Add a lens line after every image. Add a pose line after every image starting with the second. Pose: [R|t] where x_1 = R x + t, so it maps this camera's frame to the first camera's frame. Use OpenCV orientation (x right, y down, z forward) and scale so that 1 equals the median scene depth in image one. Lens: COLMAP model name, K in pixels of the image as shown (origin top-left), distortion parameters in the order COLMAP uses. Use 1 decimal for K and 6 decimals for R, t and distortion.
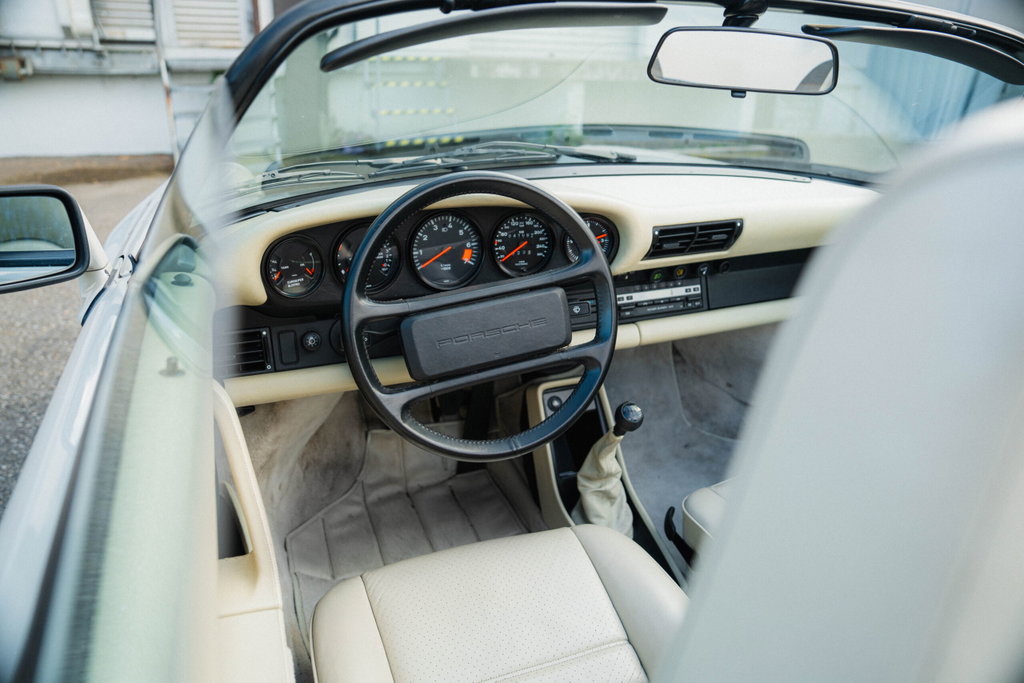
lens RADIAL K [[834.3, 0, 517.3], [0, 834.3, 371.4], [0, 0, 1]] dist [-0.108197, 0.117387]
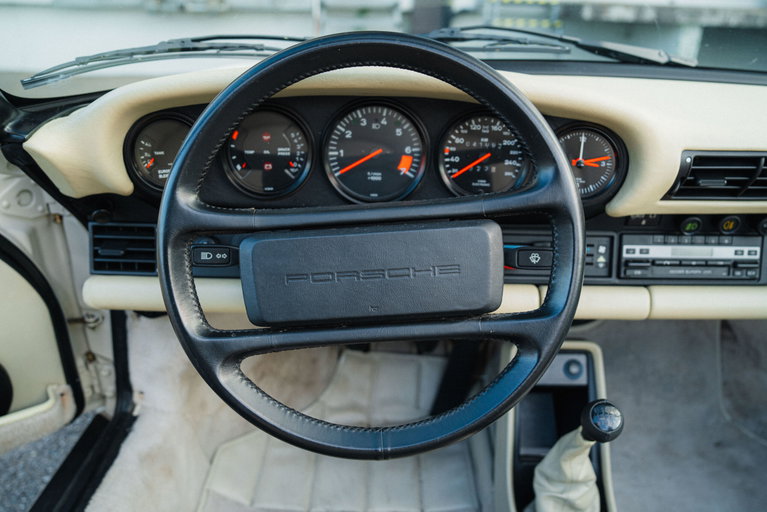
lens RADIAL K [[624.9, 0, 387.4], [0, 624.9, 278.4], [0, 0, 1]] dist [-0.108197, 0.117387]
pose [[0.914533, 0.162275, -0.370536, 0.144881], [-0.157781, 0.986553, 0.042633, -0.057904], [0.372472, 0.019474, 0.927839, 0.465234]]
